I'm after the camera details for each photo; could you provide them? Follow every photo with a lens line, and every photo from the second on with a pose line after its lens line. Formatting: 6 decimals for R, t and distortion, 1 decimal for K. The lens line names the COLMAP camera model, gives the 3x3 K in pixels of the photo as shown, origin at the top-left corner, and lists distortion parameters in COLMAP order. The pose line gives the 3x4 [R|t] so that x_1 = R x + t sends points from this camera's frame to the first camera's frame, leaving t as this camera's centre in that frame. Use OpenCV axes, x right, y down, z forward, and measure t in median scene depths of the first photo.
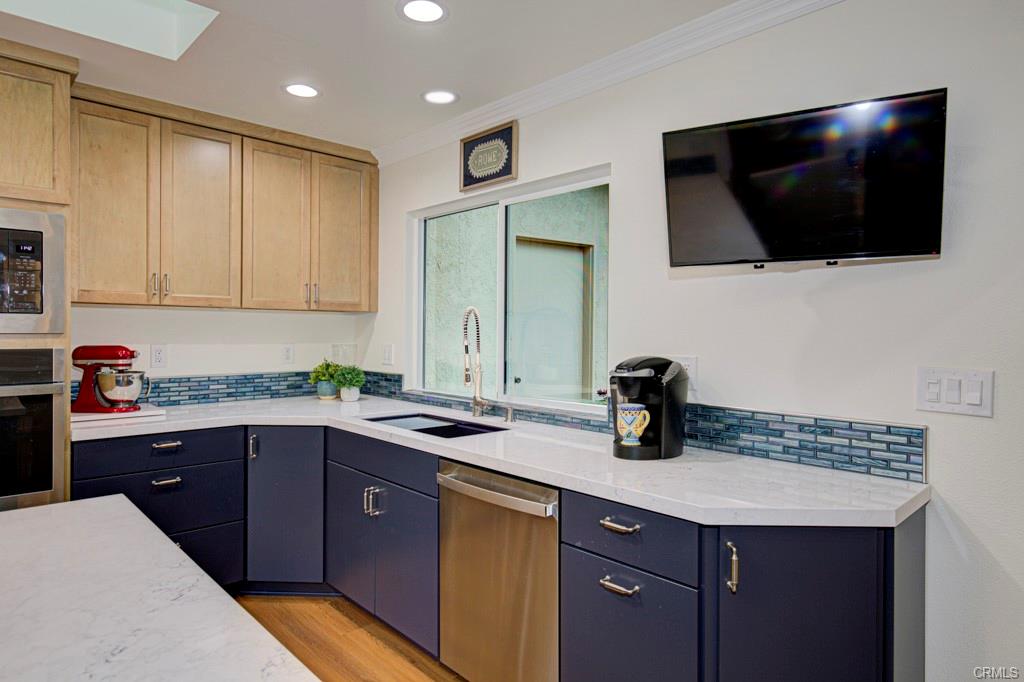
lens RADIAL K [[607.5, 0, 510.8], [0, 607.5, 335.3], [0, 0, 1]] dist [0.000146, 0.001570]
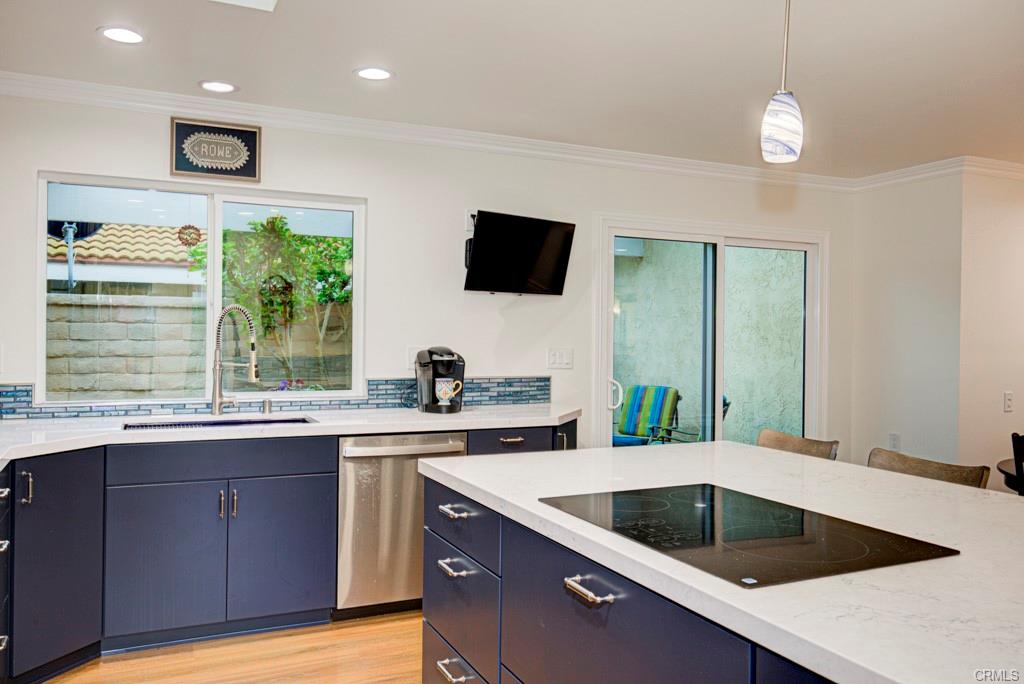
lens RADIAL K [[795.0, 0, 509.8], [0, 795.0, 337.7], [0, 0, 1]] dist [-0.042704, 0.001773]
pose [[0.305860, -0.018106, 0.951904, -1.118452], [-0.007598, 0.999741, 0.021457, -0.023016], [-0.952046, -0.013795, 0.305643, 0.165432]]
